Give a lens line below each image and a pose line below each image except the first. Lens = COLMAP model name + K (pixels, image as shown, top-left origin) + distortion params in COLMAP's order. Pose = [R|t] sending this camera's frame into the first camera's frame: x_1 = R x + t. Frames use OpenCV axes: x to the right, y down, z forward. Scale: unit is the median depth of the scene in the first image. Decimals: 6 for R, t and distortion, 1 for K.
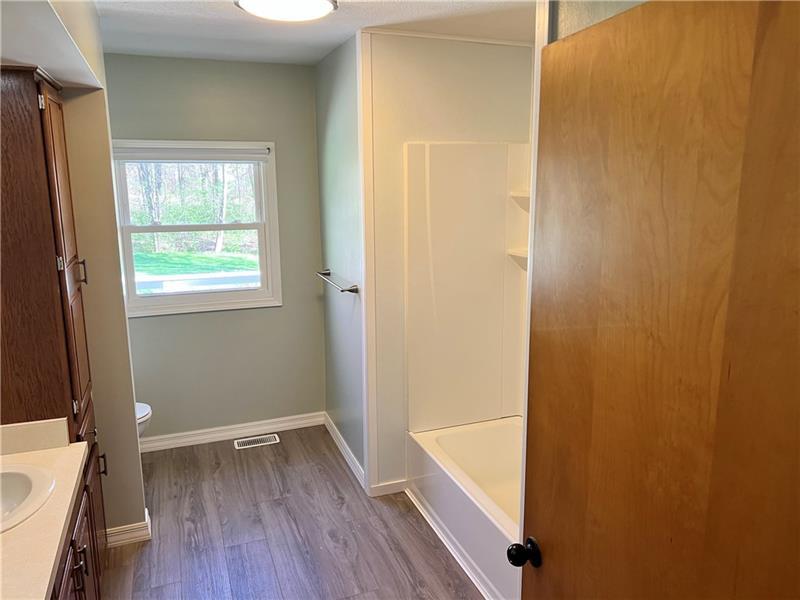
lens RADIAL K [[601.1, 0, 395.4], [0, 601.1, 294.9], [0, 0, 1]] dist [0.074346, -0.084633]
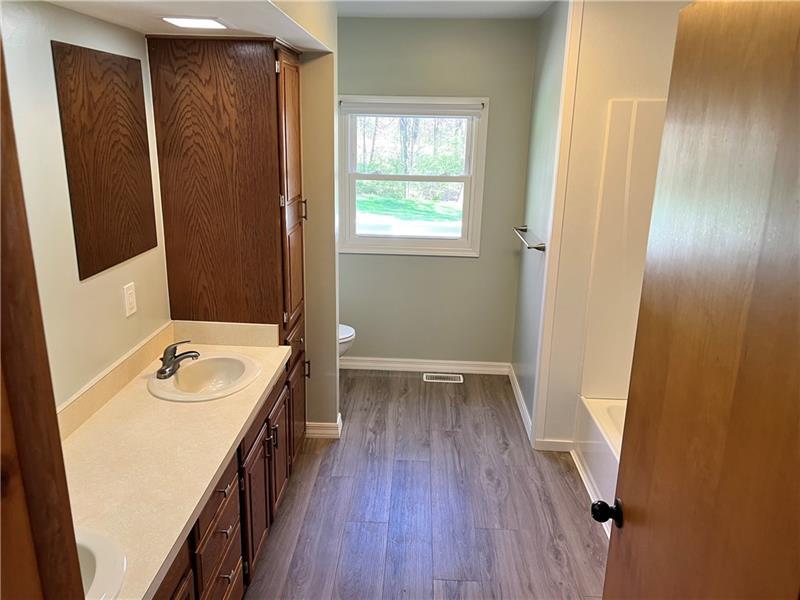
lens RADIAL K [[602.3, 0, 398.9], [0, 602.3, 290.0], [0, 0, 1]] dist [0.094860, -0.144723]
pose [[0.919185, 0.126344, -0.373010, 0.103187], [-0.101458, 0.991142, 0.085696, -0.001113], [0.380533, -0.040926, 0.923861, -0.035997]]
